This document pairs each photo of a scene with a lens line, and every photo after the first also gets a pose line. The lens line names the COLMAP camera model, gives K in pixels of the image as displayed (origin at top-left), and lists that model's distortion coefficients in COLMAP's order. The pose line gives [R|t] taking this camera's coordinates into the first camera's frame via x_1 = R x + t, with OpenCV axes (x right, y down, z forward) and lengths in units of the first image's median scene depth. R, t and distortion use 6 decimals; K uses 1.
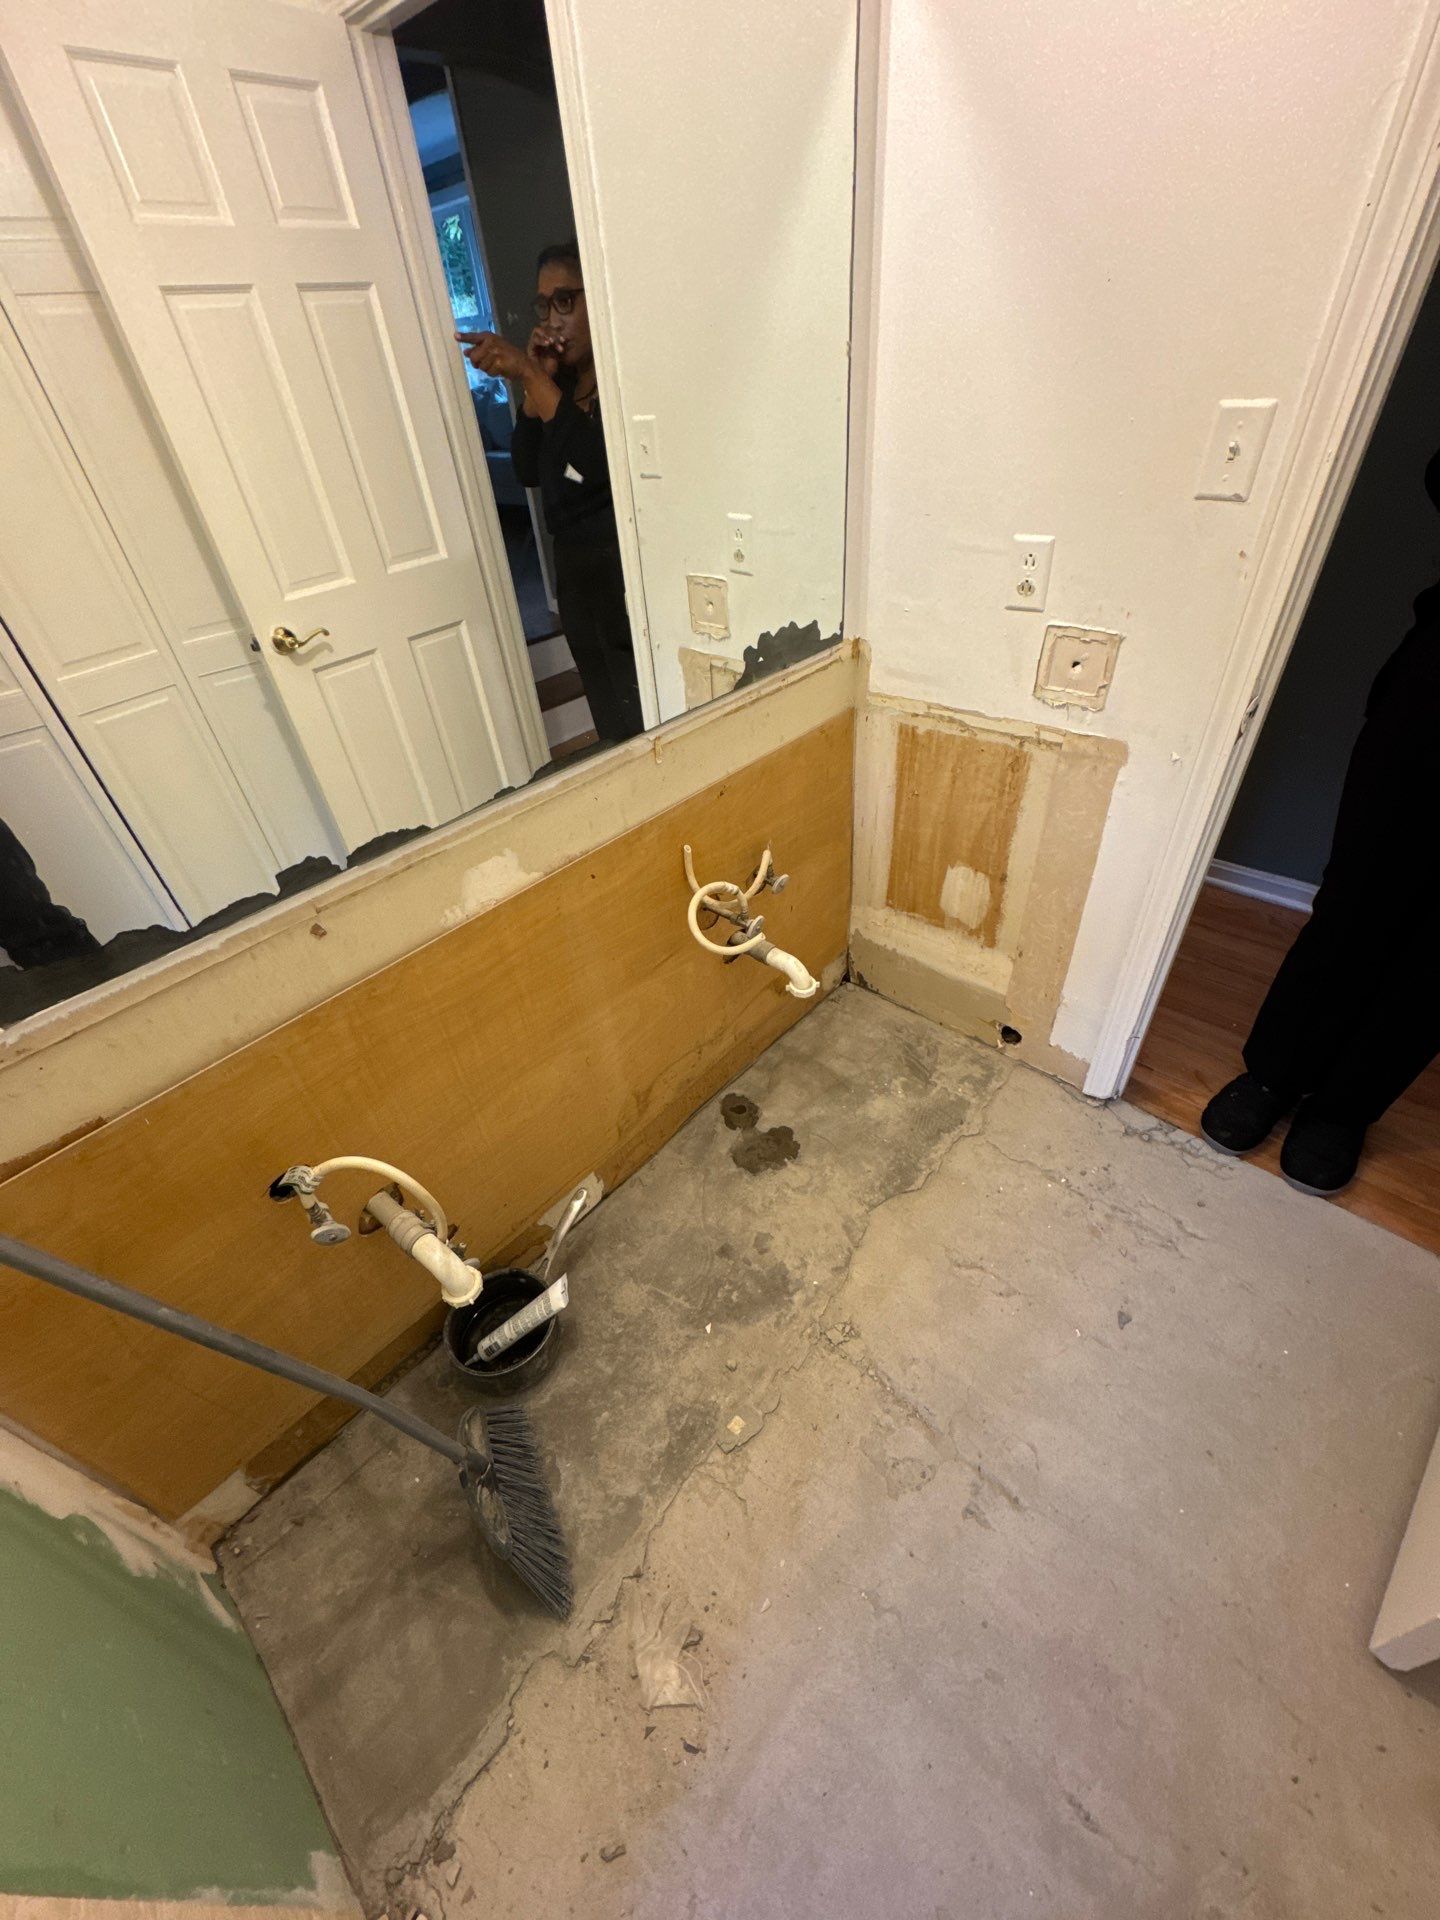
lens RADIAL K [[761.3, 0, 723.2], [0, 761.3, 960.4], [0, 0, 1]] dist [-0.000856, -0.000449]
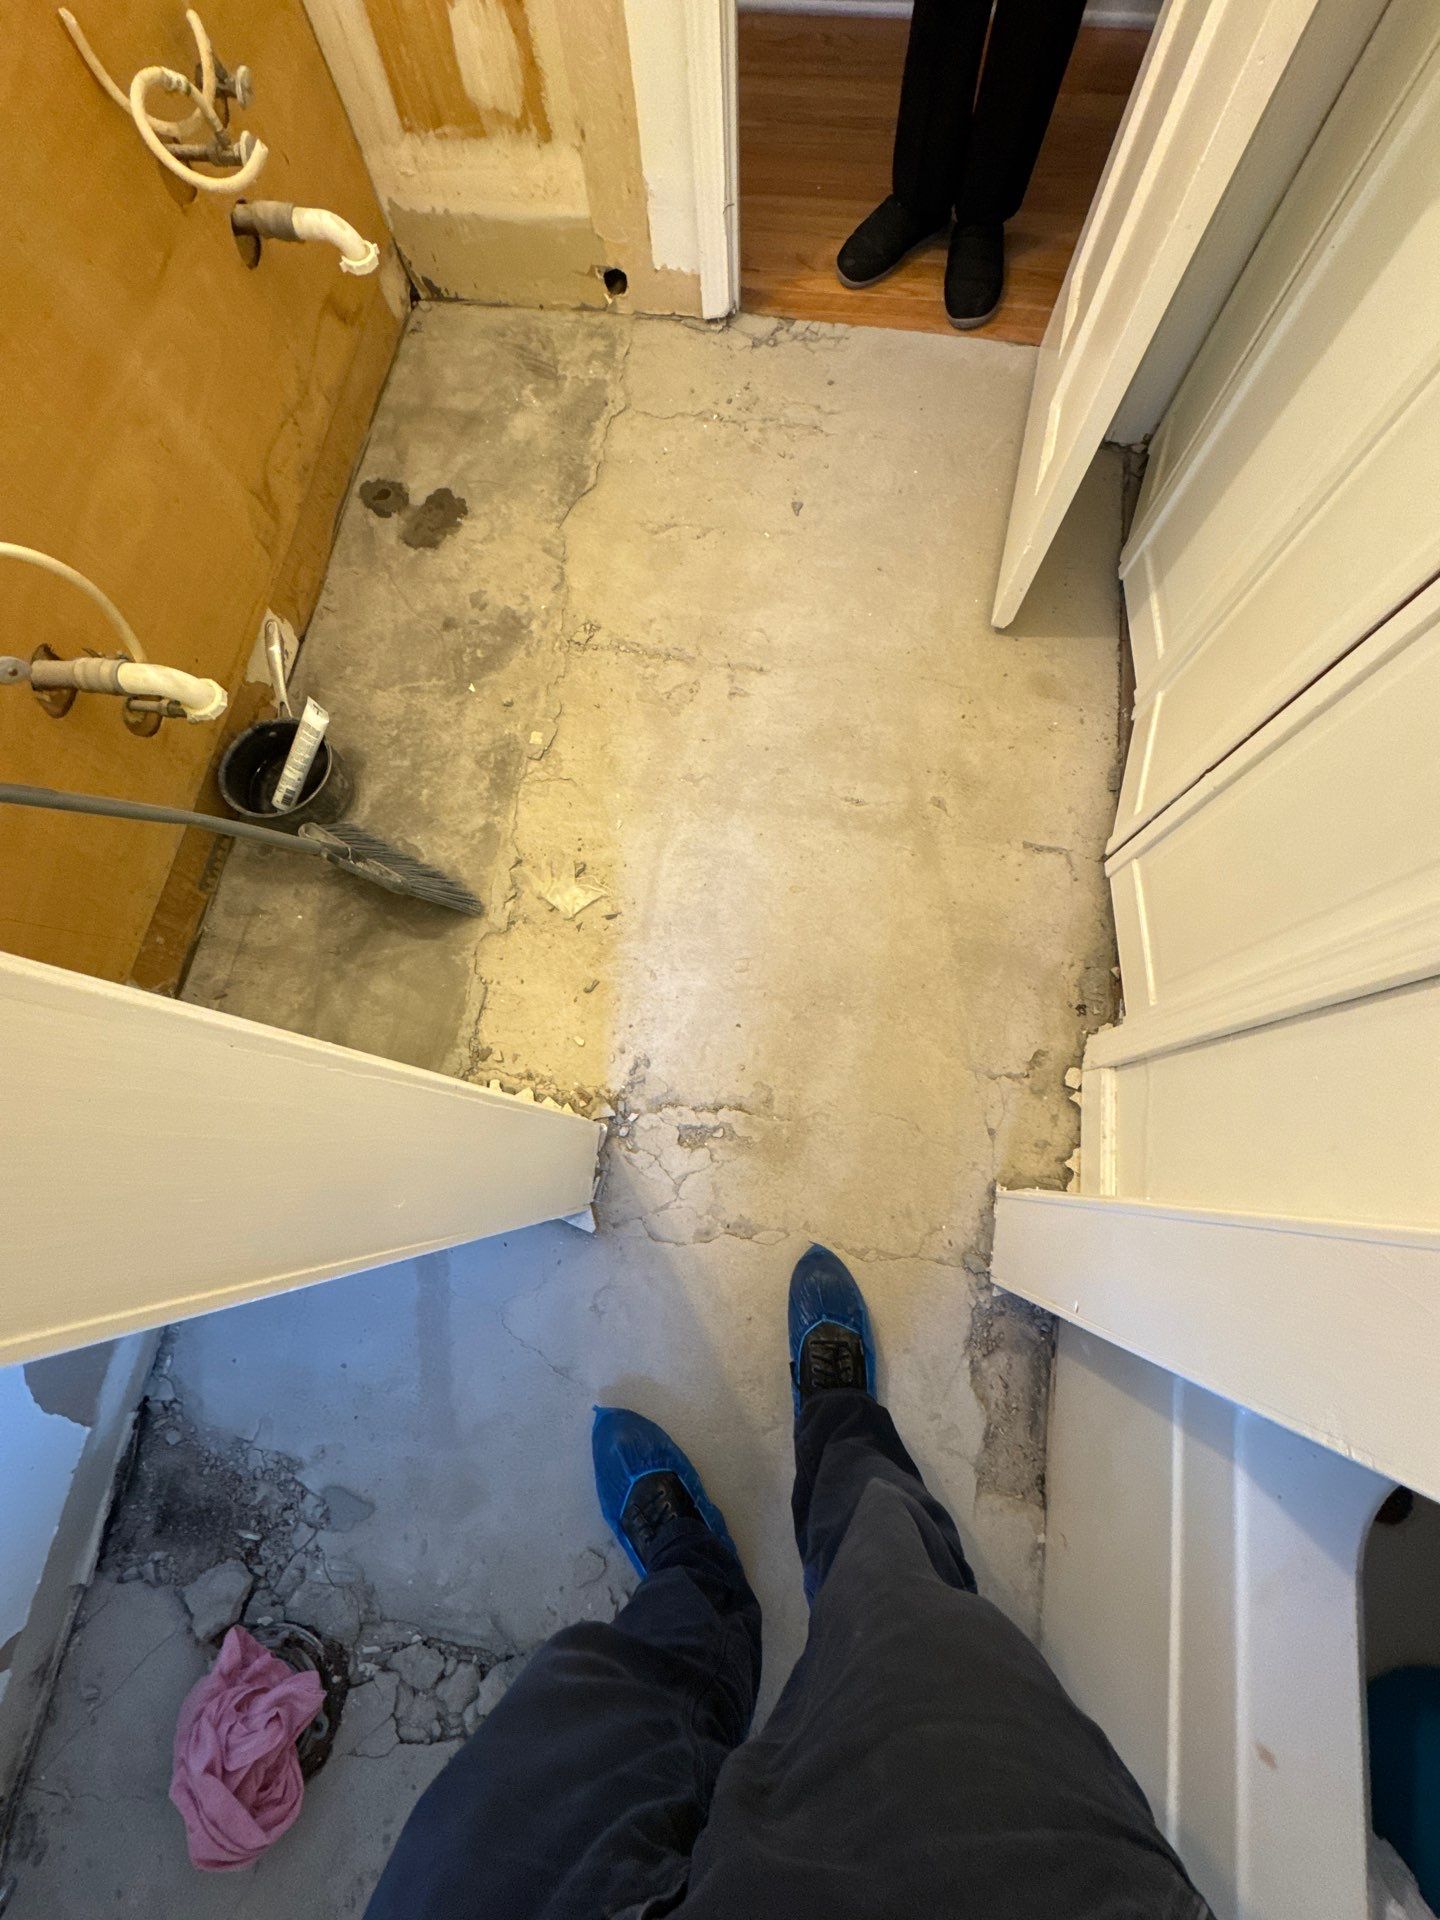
lens RADIAL K [[775.0, 0, 720.0], [0, 775.0, 960.0], [0, 0, 1]] dist [0.000101, 0.000635]
pose [[0.836405, -0.517215, 0.181426, -0.108393], [0.326687, 0.736198, 0.592695, 0.218848], [-0.440116, -0.436464, 0.784727, -0.124073]]
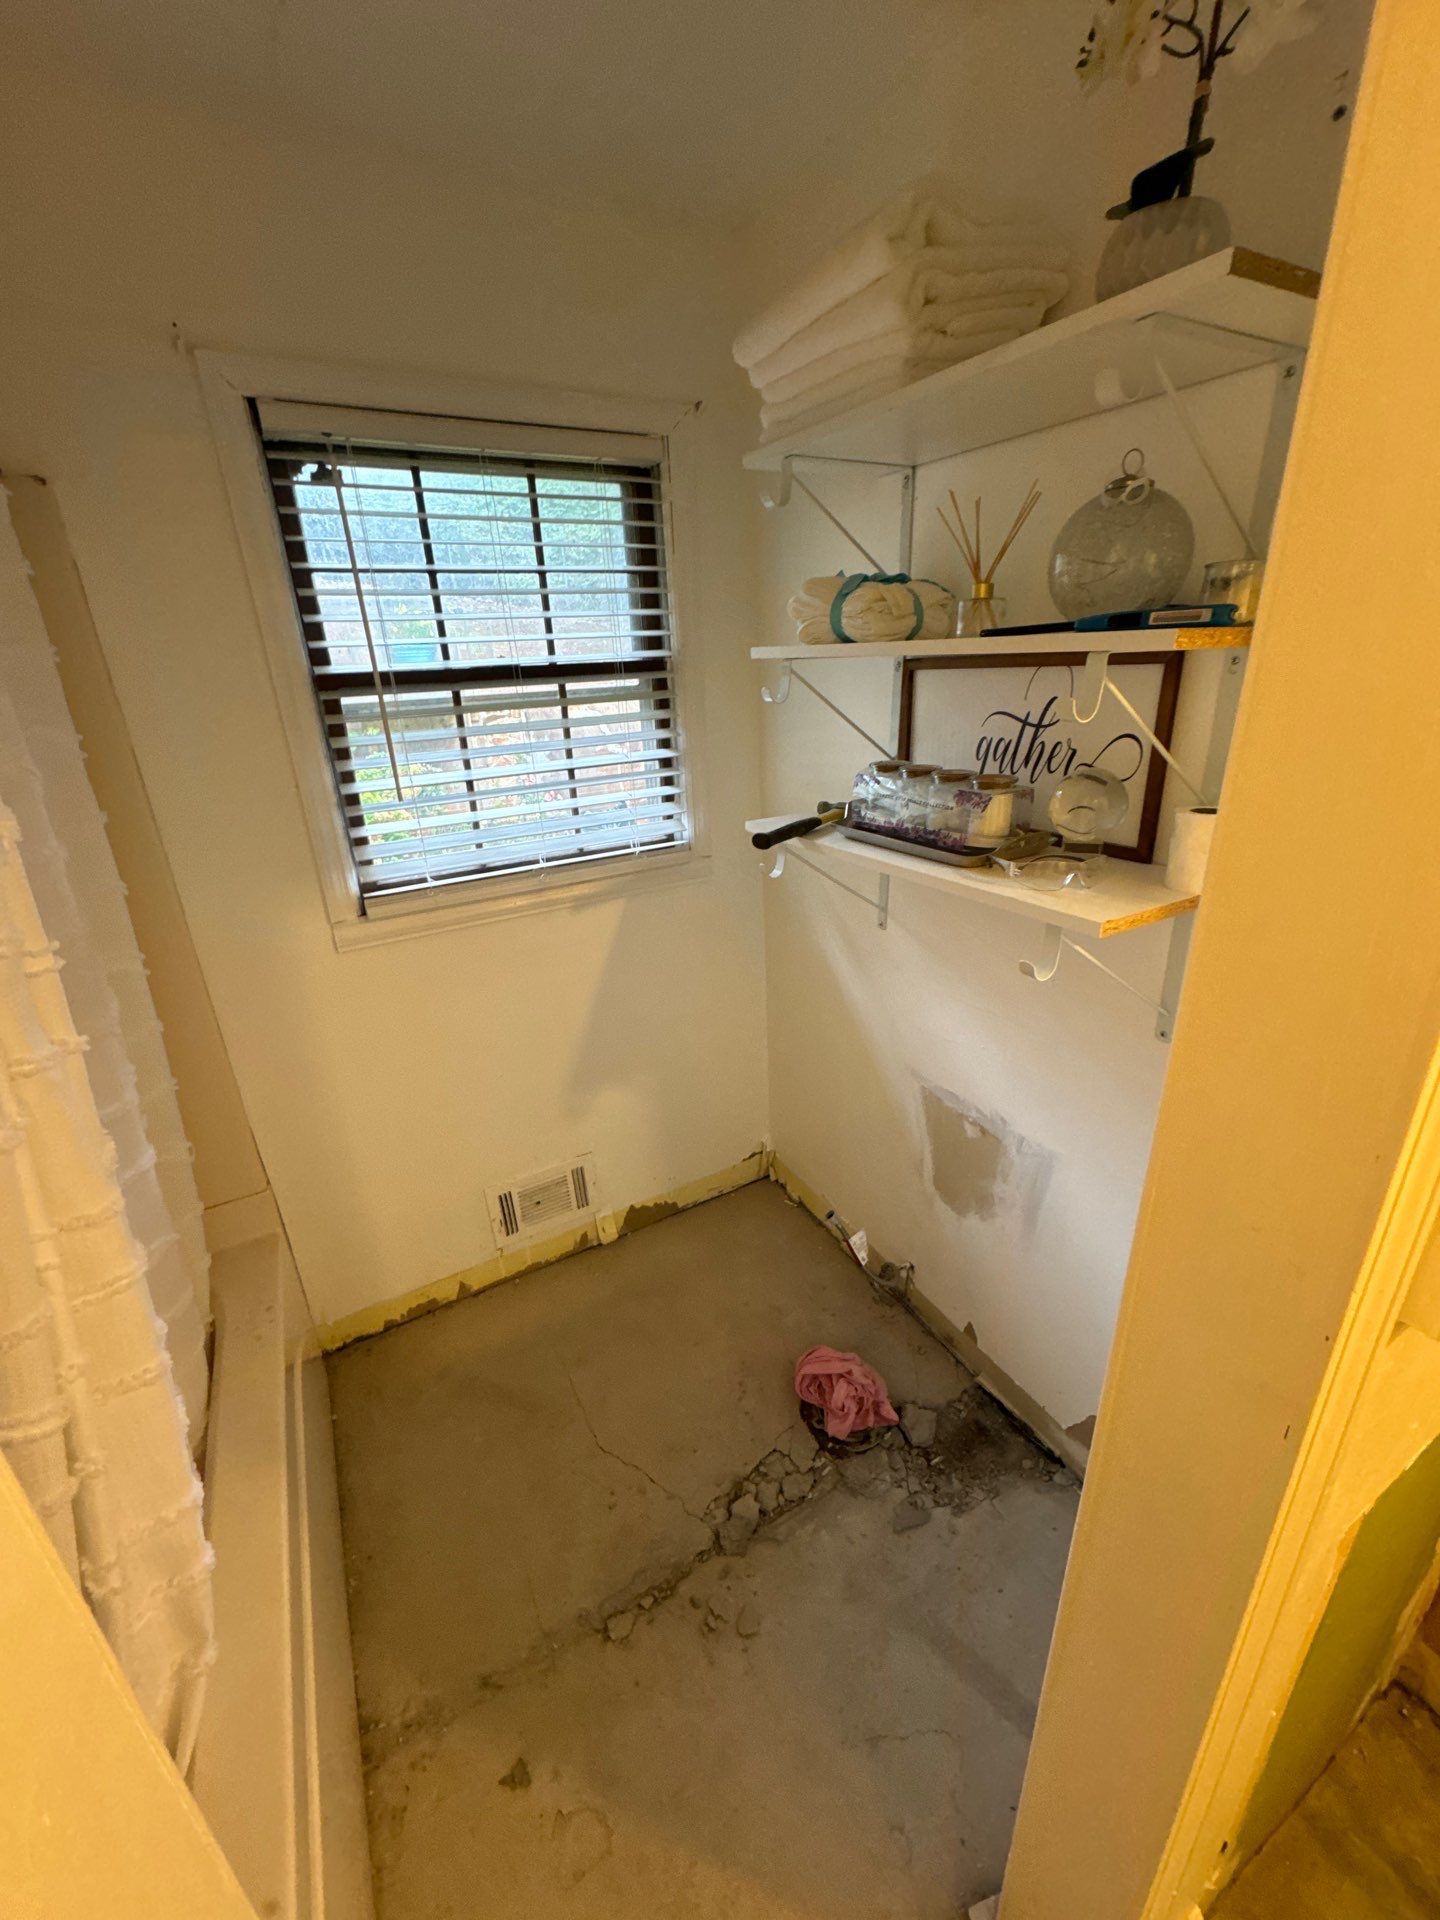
lens RADIAL K [[761.3, 0, 723.2], [0, 761.3, 960.4], [0, 0, 1]] dist [-0.000856, -0.000449]
pose [[-0.314396, 0.436368, -0.843053, 0.053692], [-0.542185, 0.646441, 0.536795, 0.053354], [0.779224, 0.625857, 0.033354, -0.292578]]
